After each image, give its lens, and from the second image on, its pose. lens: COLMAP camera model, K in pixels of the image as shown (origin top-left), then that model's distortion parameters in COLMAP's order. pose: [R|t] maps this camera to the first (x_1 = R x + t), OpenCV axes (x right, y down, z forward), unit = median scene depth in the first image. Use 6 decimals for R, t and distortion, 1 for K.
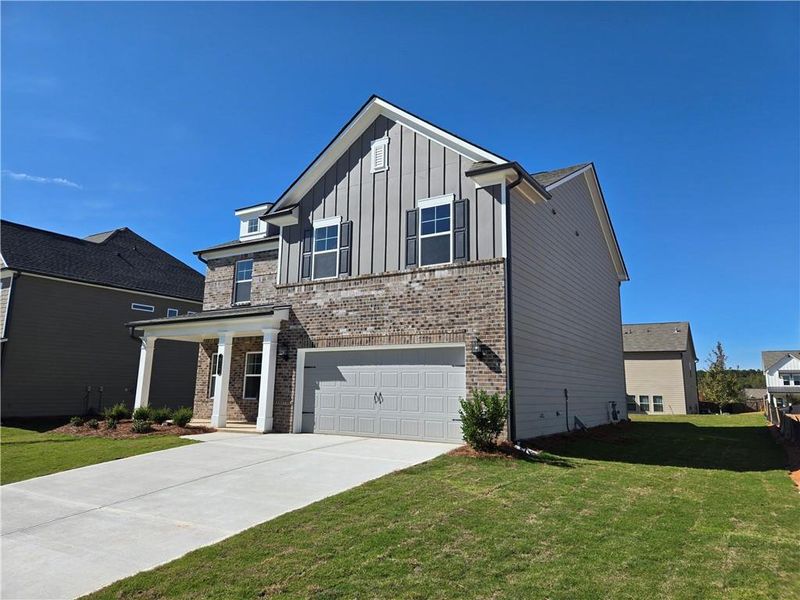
lens RADIAL K [[528.5, 0, 402.7], [0, 528.5, 295.5], [0, 0, 1]] dist [0.034946, -0.000617]
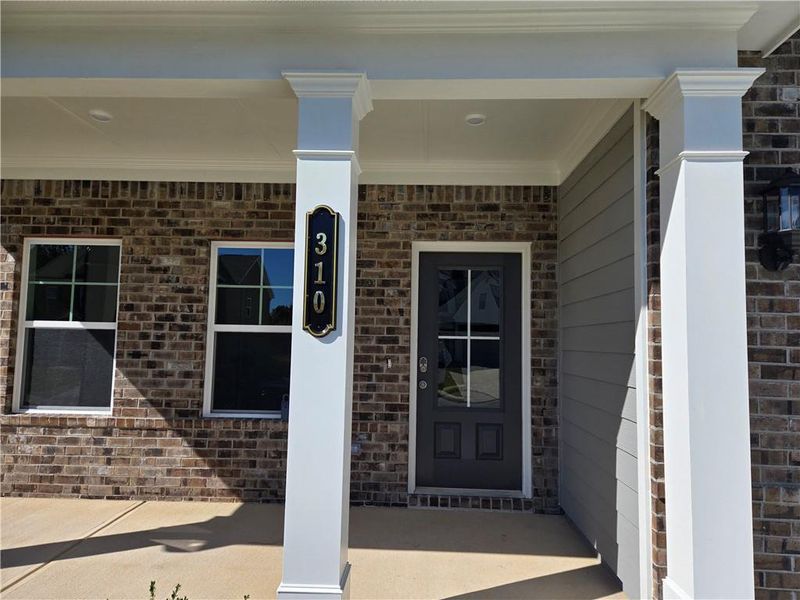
lens RADIAL K [[528.5, 0, 404.6], [0, 528.5, 305.9], [0, 0, 1]] dist [0.034946, -0.000617]
pose [[0.878473, 0.030809, 0.476797, -0.407638], [-0.091242, 0.990371, 0.104115, 0.123923], [-0.468998, -0.134966, 0.872826, 0.870562]]
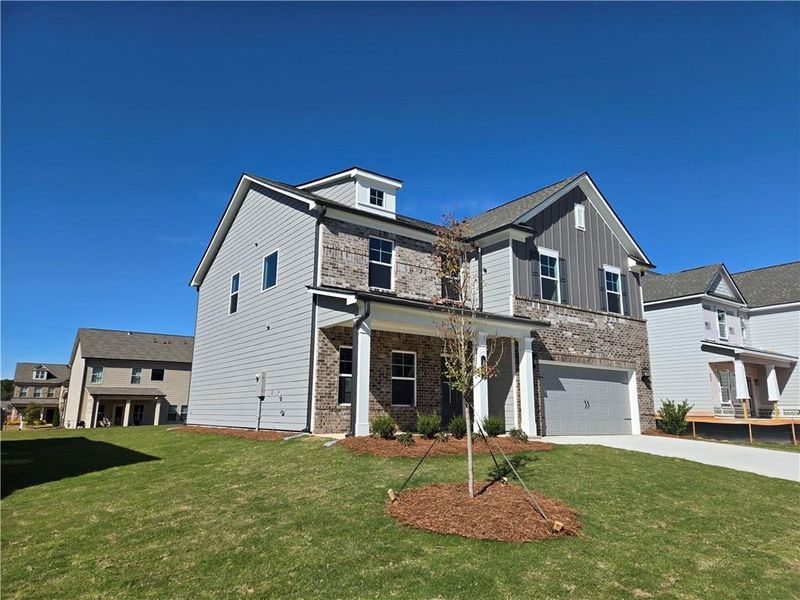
lens RADIAL K [[528.5, 0, 396.0], [0, 528.5, 300.0], [0, 0, 1]] dist [0.034946, -0.000617]
pose [[0.407651, 0.178758, 0.895470, -1.277677], [-0.168056, 0.978587, -0.118845, 0.154204], [-0.897540, -0.102042, 0.428963, 0.779717]]
